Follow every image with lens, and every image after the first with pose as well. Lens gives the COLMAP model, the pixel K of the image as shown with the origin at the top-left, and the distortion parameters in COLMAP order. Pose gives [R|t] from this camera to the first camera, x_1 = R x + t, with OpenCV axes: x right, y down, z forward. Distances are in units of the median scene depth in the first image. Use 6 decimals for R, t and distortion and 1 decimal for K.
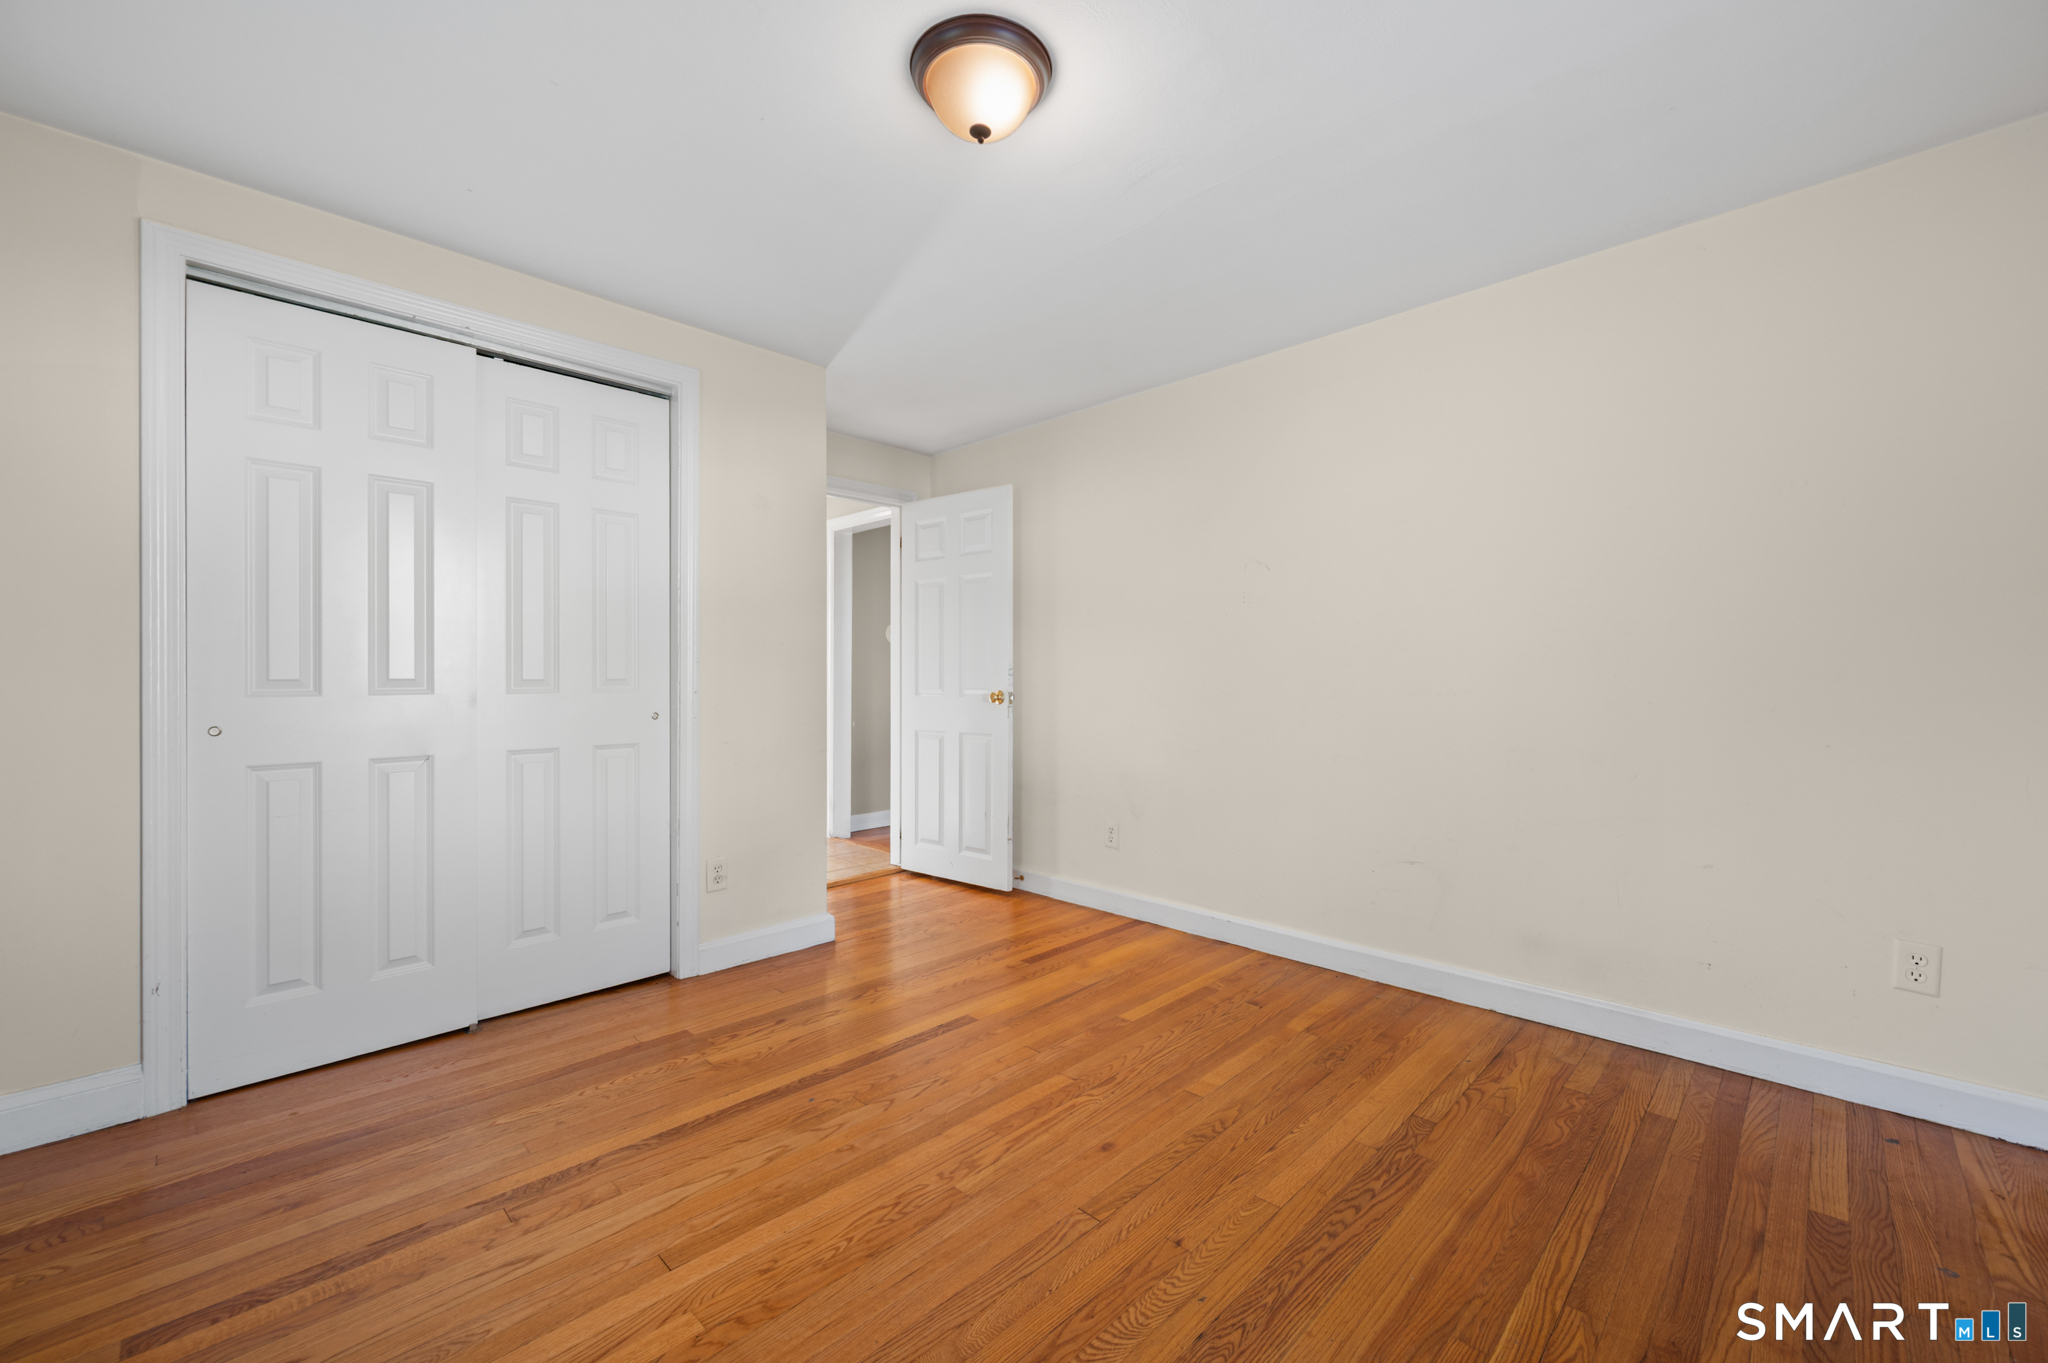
lens RADIAL K [[823.5, 0, 1037.9], [0, 823.5, 679.3], [0, 0, 1]] dist [0.000205, 0.000146]
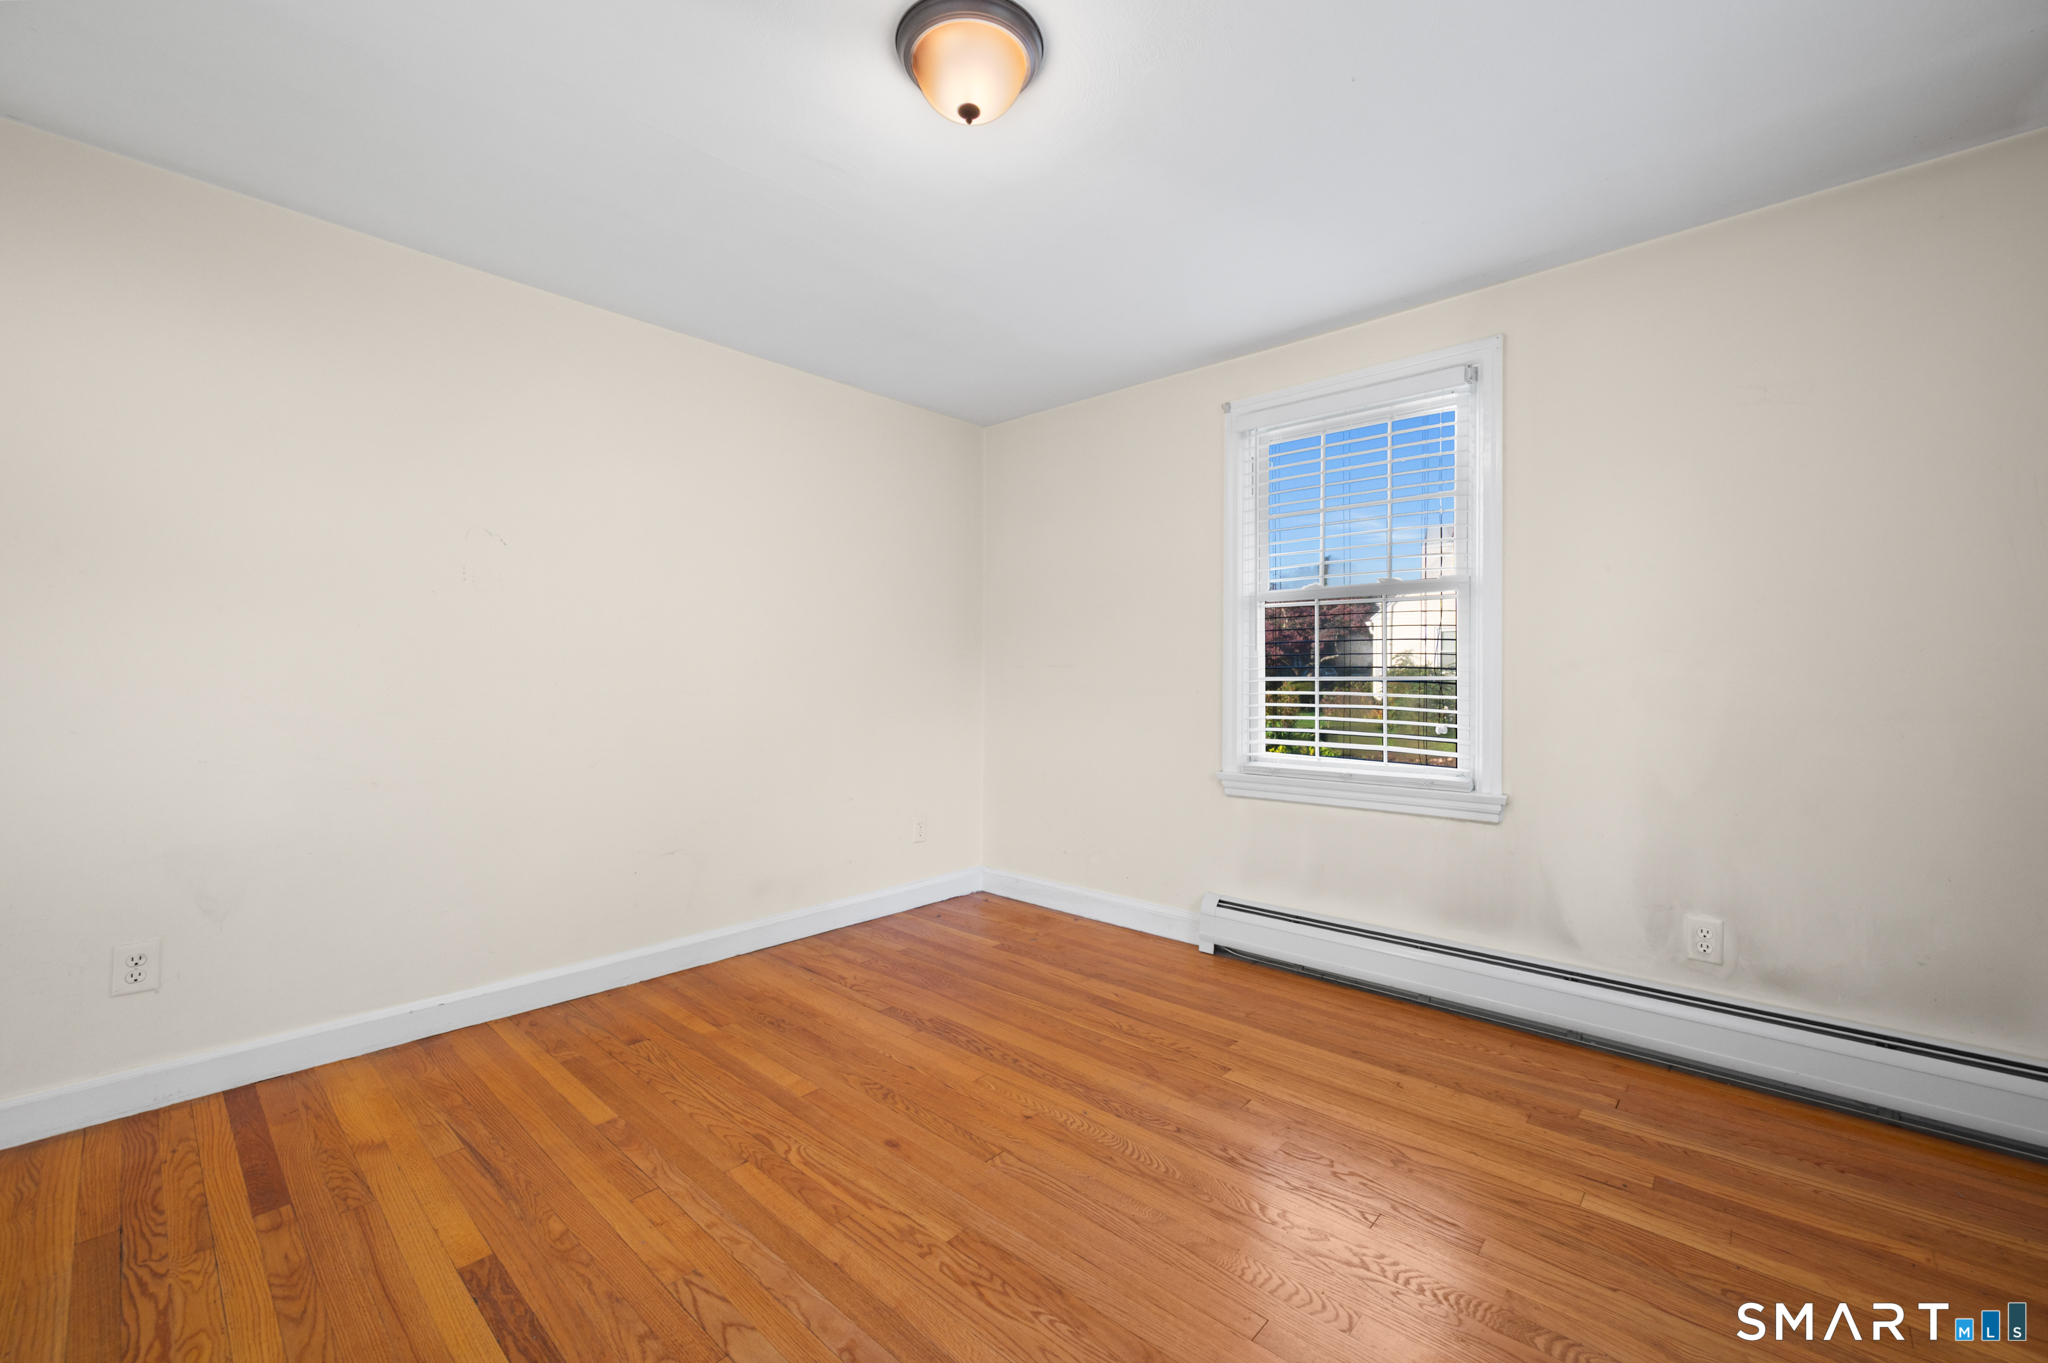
lens RADIAL K [[823.5, 0, 1025.6], [0, 823.5, 683.6], [0, 0, 1]] dist [0.000205, 0.000146]
pose [[-0.034138, -0.006084, 0.999399, -0.777396], [-0.001998, 0.999980, 0.006019, -0.003295], [-0.999415, -0.001791, -0.034149, 0.729928]]
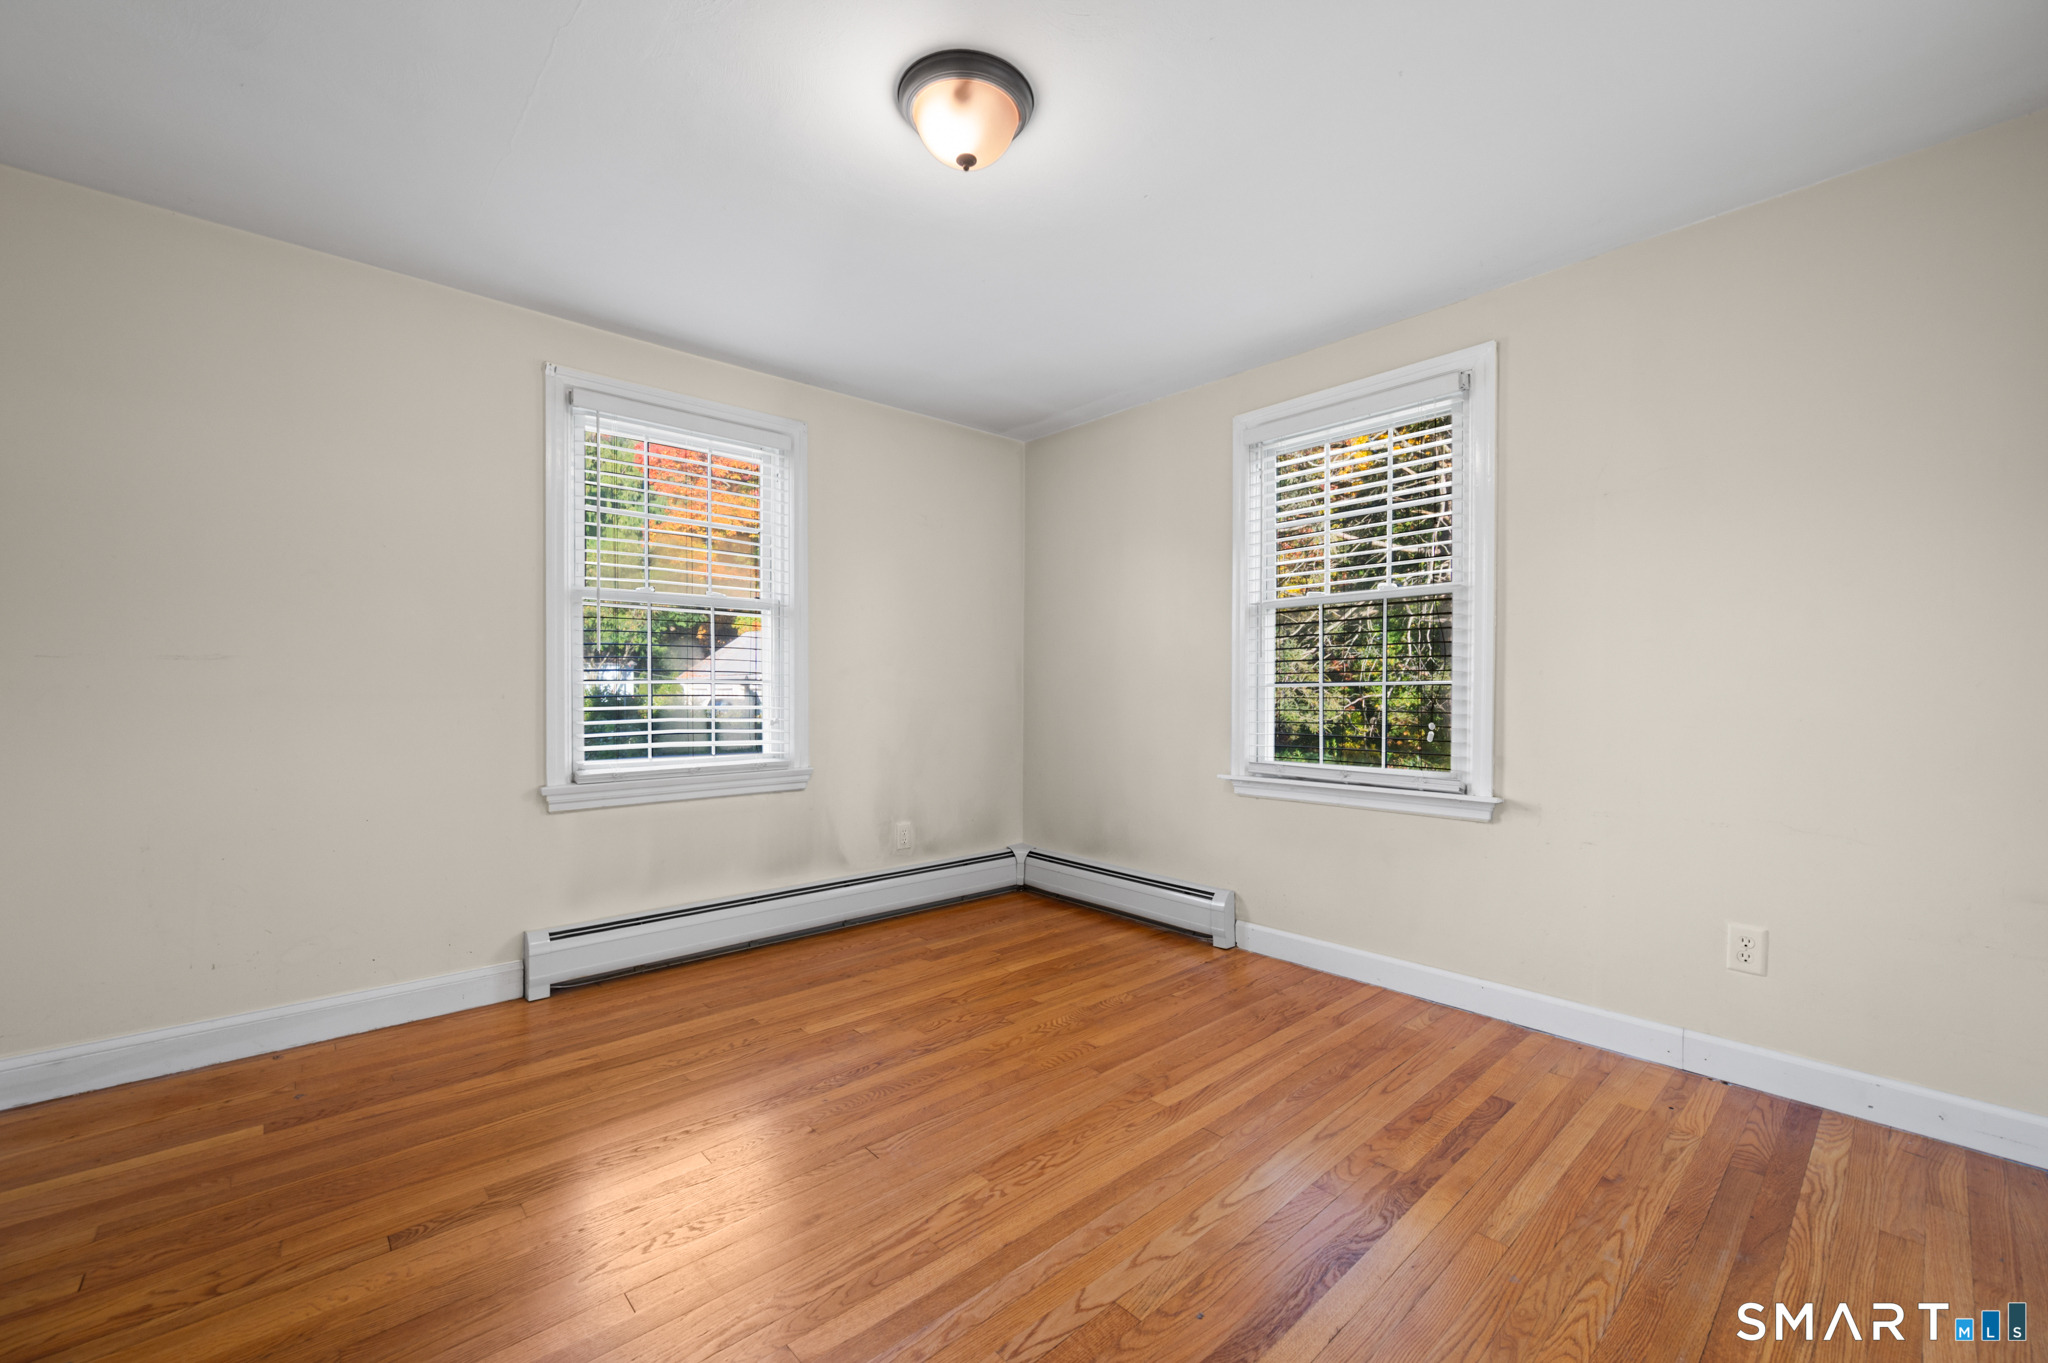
lens RADIAL K [[823.5, 0, 1032.6], [0, 823.5, 686.3], [0, 0, 1]] dist [0.000205, 0.000146]
pose [[-0.997986, -0.002316, 0.063399, -0.168568], [-0.002148, 0.999994, 0.002713, 0.000083], [-0.063405, 0.002572, -0.997985, 1.554014]]
